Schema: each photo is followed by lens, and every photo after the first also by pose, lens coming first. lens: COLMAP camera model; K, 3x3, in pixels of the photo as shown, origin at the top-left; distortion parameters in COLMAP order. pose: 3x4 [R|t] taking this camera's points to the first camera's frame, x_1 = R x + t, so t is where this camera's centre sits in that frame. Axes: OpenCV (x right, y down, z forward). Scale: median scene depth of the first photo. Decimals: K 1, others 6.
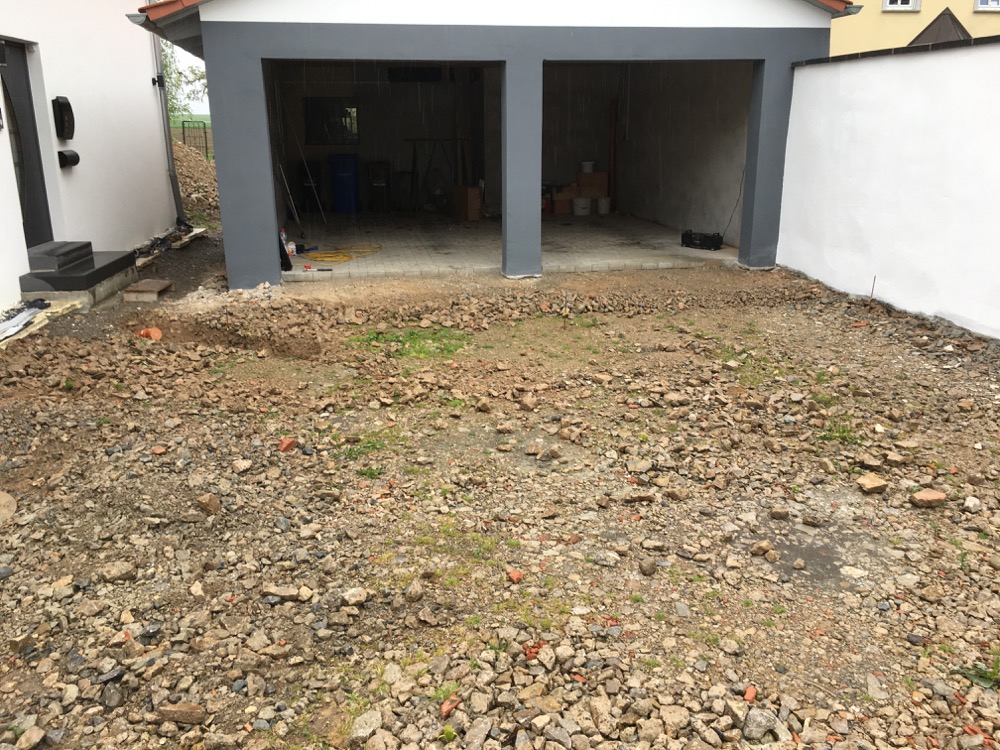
lens RADIAL K [[851.3, 0, 500.0], [0, 851.3, 375.0], [0, 0, 1]] dist [0.099263, -0.127481]
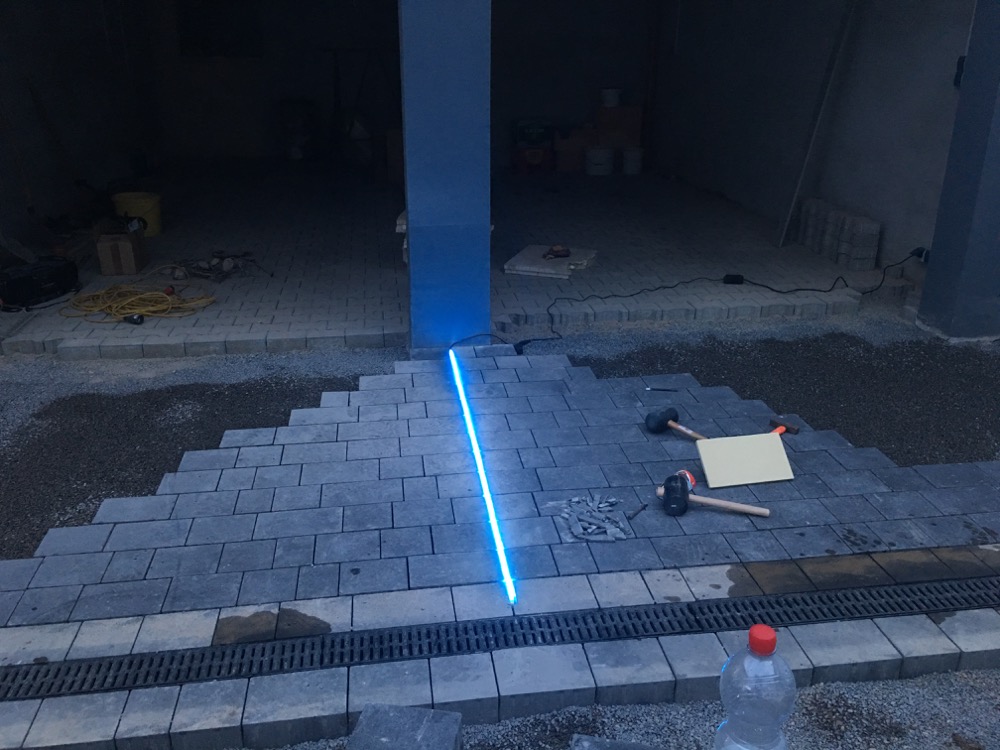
lens RADIAL K [[851.3, 0, 500.0], [0, 851.3, 375.0], [0, 0, 1]] dist [0.099263, -0.127481]
pose [[0.999394, 0.023500, -0.025666, 0.066956], [-0.021189, 0.995993, 0.086881, -0.148242], [0.027605, -0.086284, 0.995888, 0.555592]]
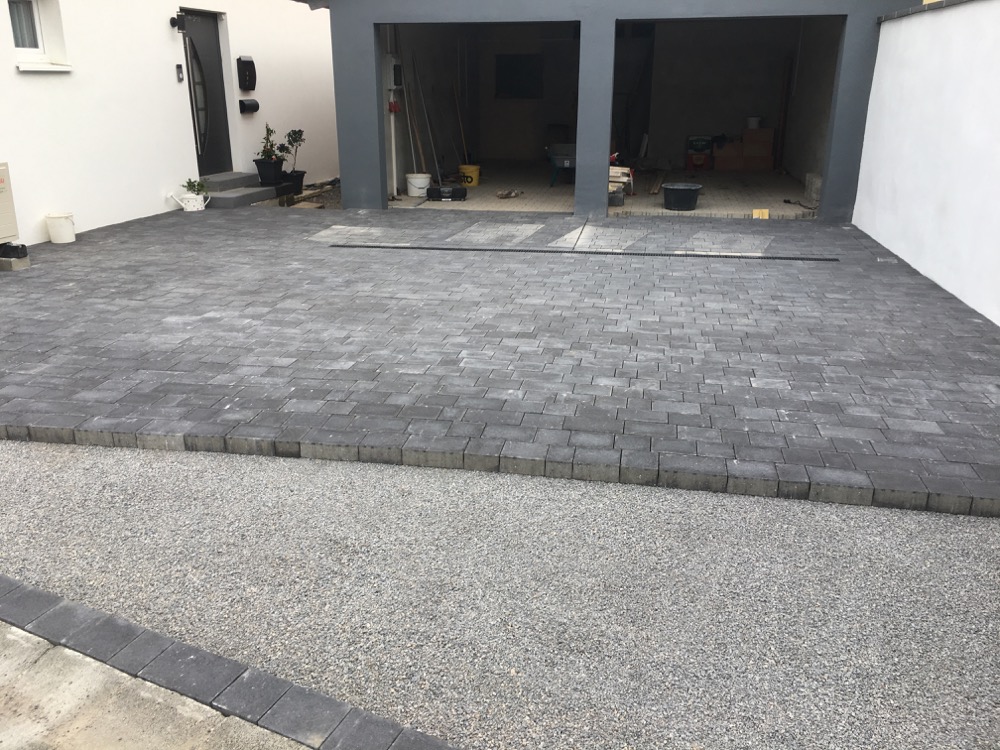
lens RADIAL K [[851.3, 0, 500.0], [0, 851.3, 375.0], [0, 0, 1]] dist [0.099263, -0.127481]
pose [[0.937401, 0.119265, -0.327194, 0.307322], [-0.103783, 0.992510, 0.064444, 0.021196], [0.332429, -0.026453, 0.942757, -0.077865]]
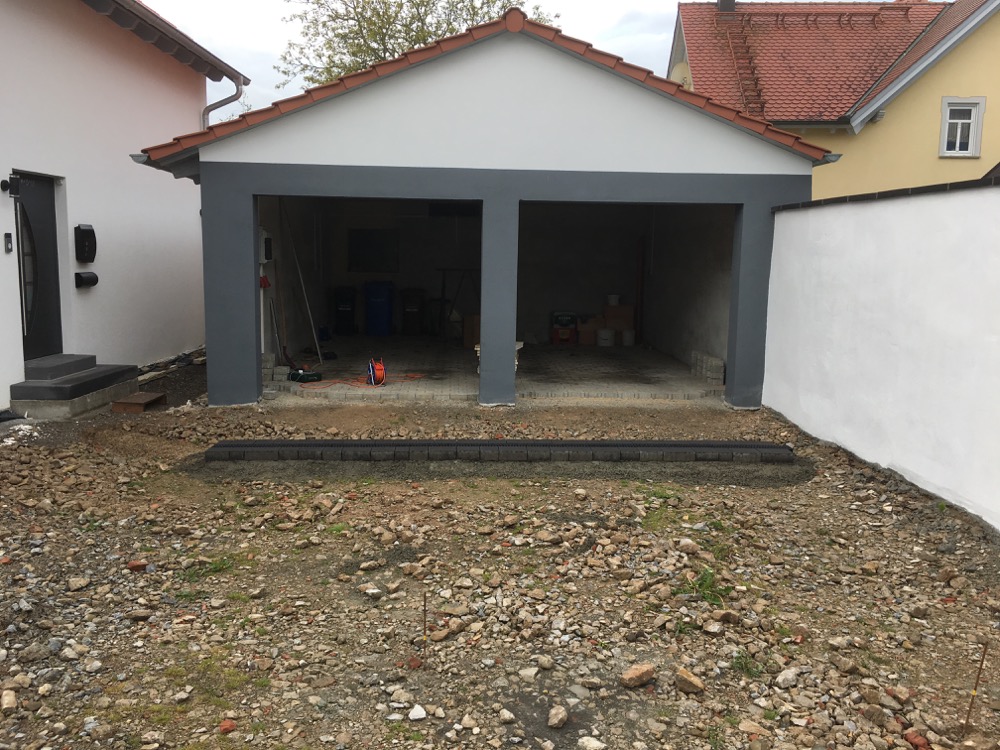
lens RADIAL K [[851.3, 0, 500.0], [0, 851.3, 375.0], [0, 0, 1]] dist [0.099263, -0.127481]
pose [[0.991970, 0.041742, -0.119385, 0.151915], [-0.058407, 0.988471, -0.139693, -0.010108], [0.112178, 0.145544, 0.982972, 0.009462]]
